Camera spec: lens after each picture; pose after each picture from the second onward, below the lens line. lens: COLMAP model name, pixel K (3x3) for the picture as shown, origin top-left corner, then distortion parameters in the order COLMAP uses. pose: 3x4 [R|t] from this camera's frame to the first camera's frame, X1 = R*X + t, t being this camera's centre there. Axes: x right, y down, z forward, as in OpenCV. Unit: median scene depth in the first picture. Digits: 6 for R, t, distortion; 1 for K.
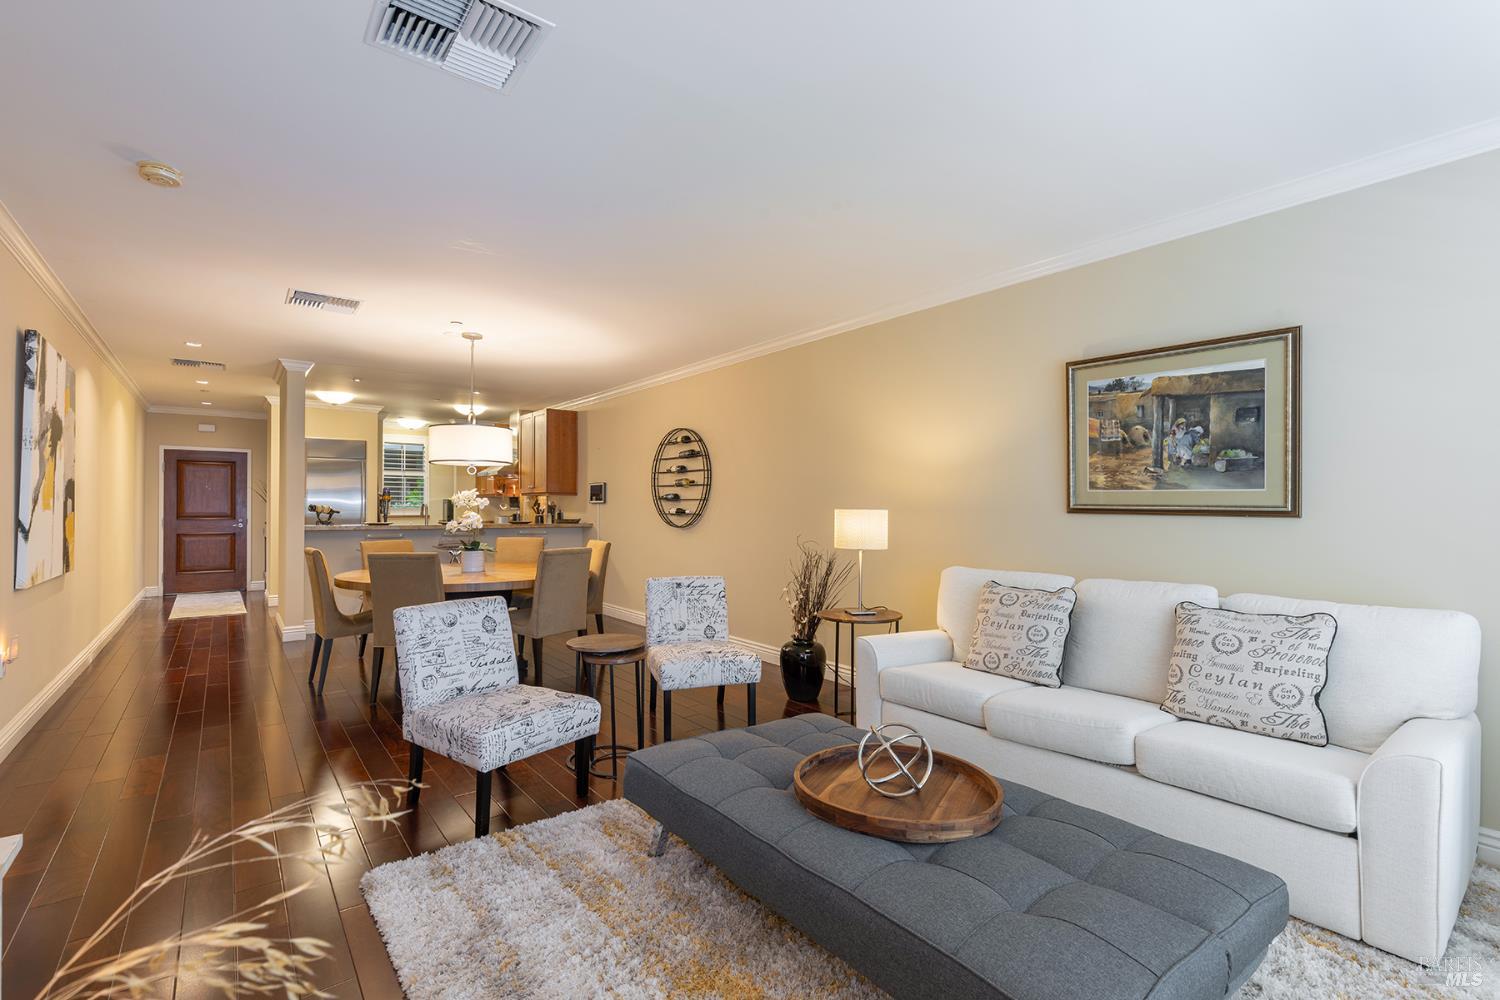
lens RADIAL K [[668.0, 0, 757.4], [0, 668.0, 506.8], [0, 0, 1]] dist [0.005255, -0.000819]
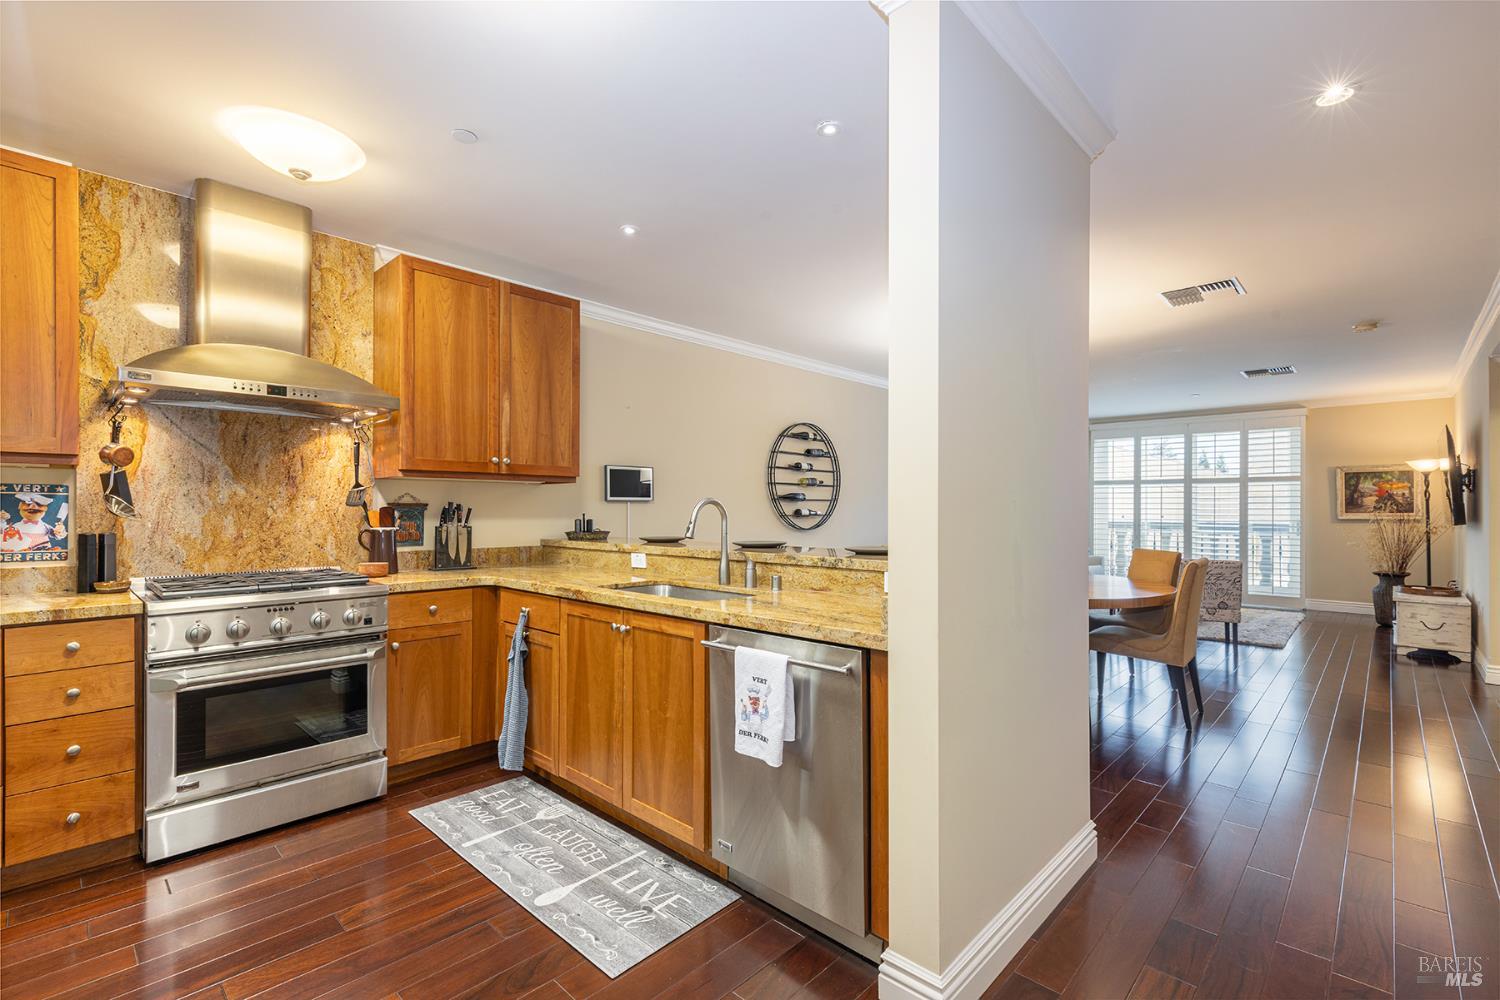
lens RADIAL K [[668.0, 0, 757.4], [0, 668.0, 506.8], [0, 0, 1]] dist [0.005255, -0.000819]
pose [[-0.143482, 0.000986, 0.989652, -0.783431], [-0.000438, 0.999999, -0.001060, -0.000252], [-0.989653, -0.000586, -0.143482, 0.919280]]
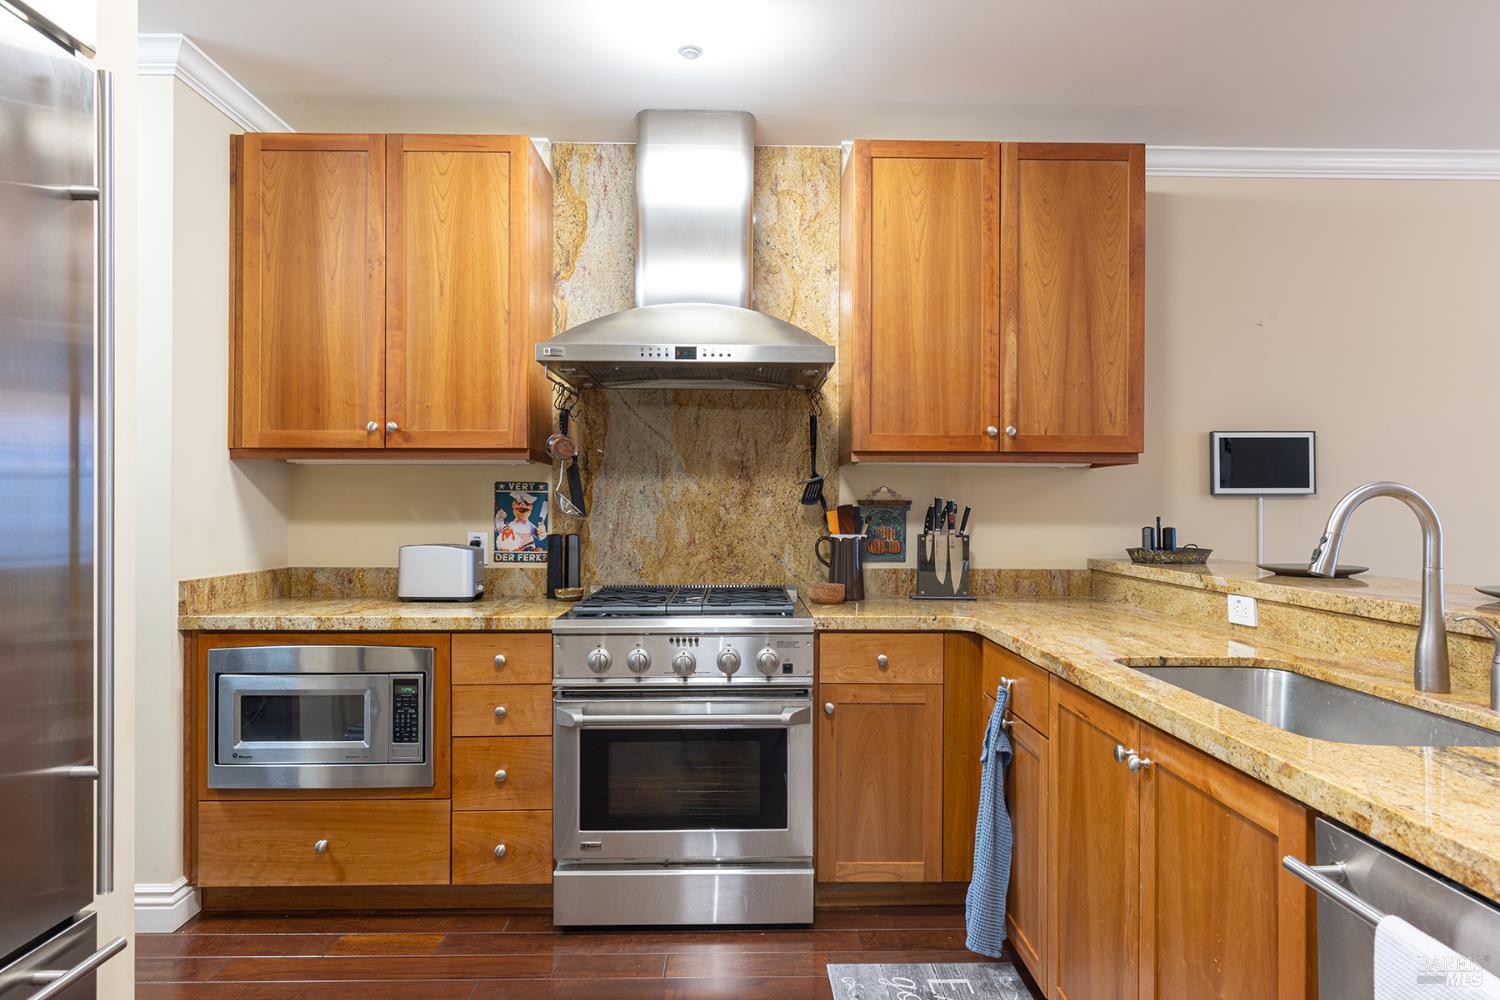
lens RADIAL K [[870.2, 0, 755.8], [0, 870.2, 506.5], [0, 0, 1]] dist [0.003065, -0.000084]
pose [[0.605981, 0.001539, 0.795477, -0.674380], [-0.000619, 0.999999, -0.001464, 0.000482], [-0.795479, 0.000395, 0.605982, 0.888479]]
